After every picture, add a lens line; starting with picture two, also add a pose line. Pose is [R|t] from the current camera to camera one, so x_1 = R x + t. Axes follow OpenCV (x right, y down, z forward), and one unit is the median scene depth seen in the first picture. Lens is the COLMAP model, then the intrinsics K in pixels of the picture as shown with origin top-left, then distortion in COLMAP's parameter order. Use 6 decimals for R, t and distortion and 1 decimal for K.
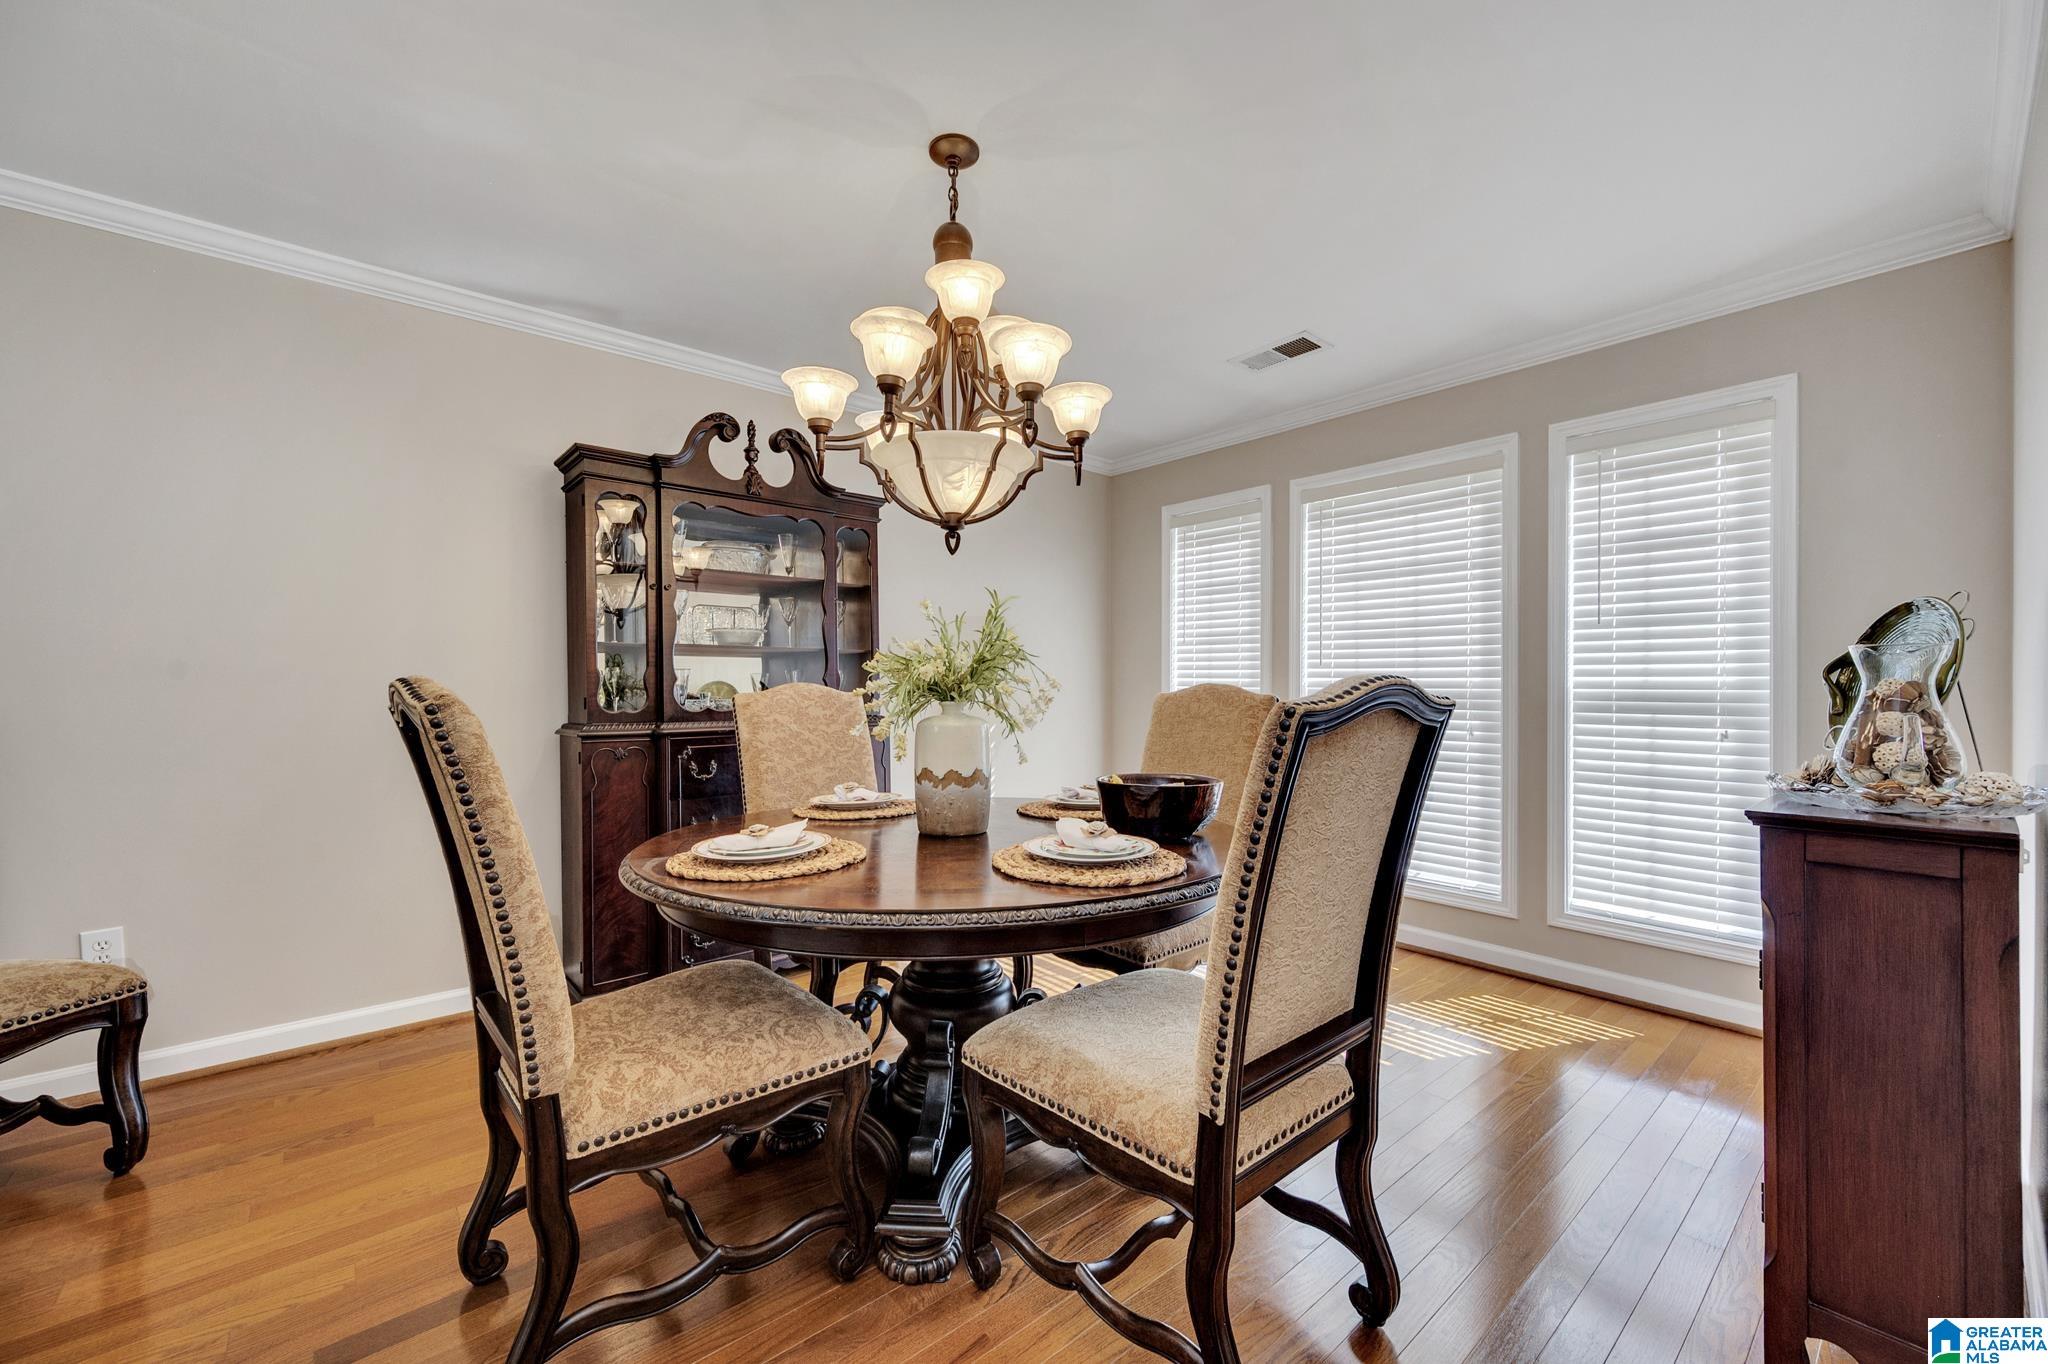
lens RADIAL K [[806.8, 0, 1025.0], [0, 806.8, 689.6], [0, 0, 1]] dist [-0.000920, -0.000071]
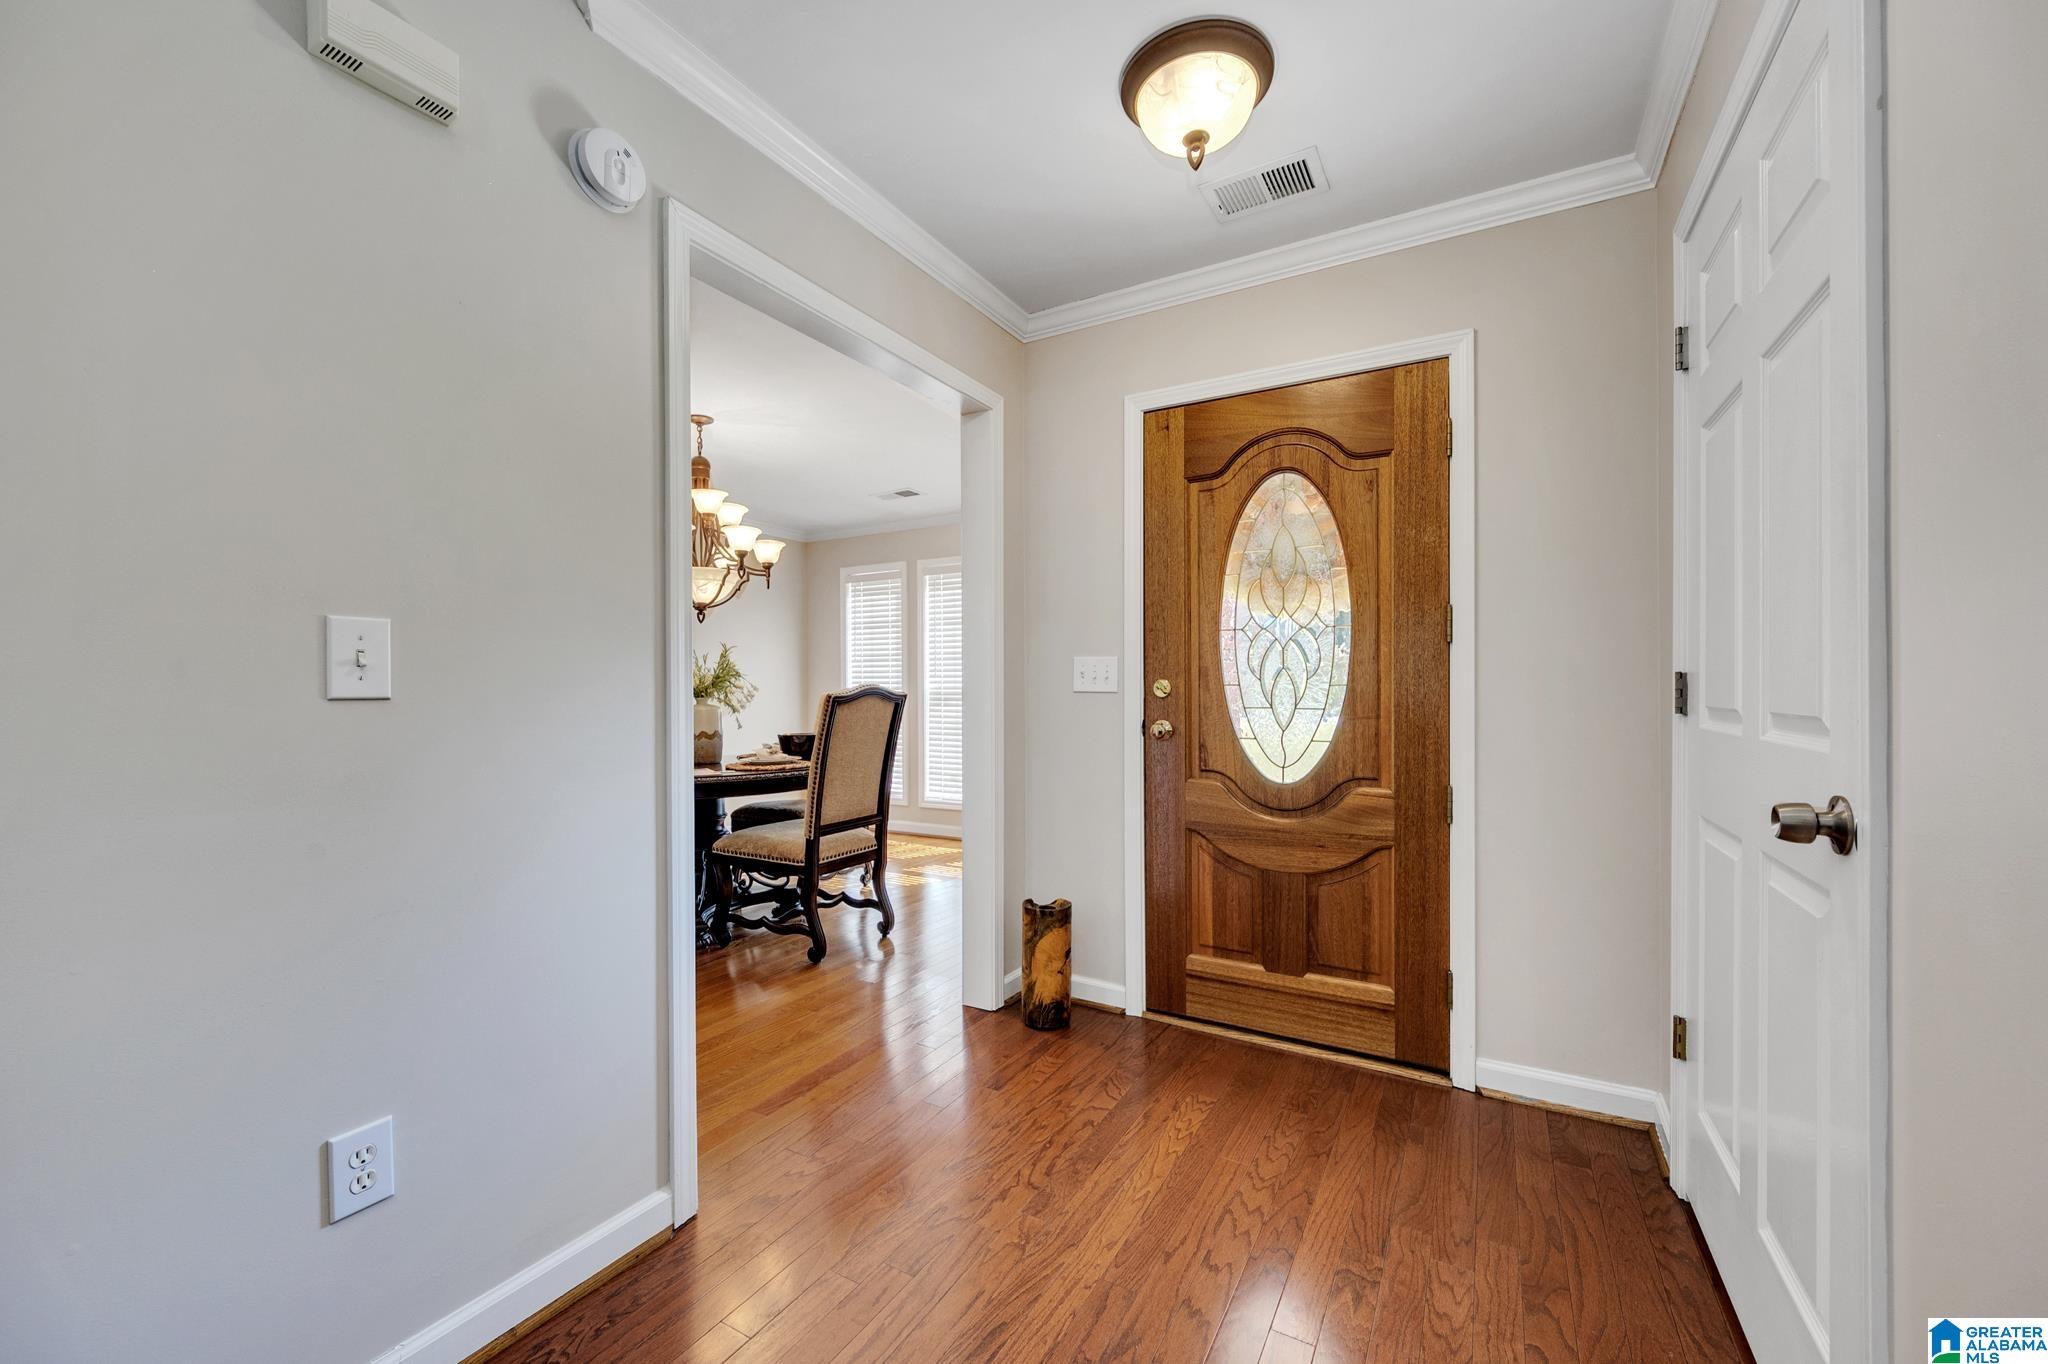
lens RADIAL K [[806.8, 0, 1025.0], [0, 806.8, 689.6], [0, 0, 1]] dist [-0.000920, -0.000071]
pose [[0.944734, -0.008050, 0.327740, 0.011223], [0.010099, 0.999939, -0.004550, 0.011940], [-0.327683, 0.007608, 0.944757, -1.164852]]
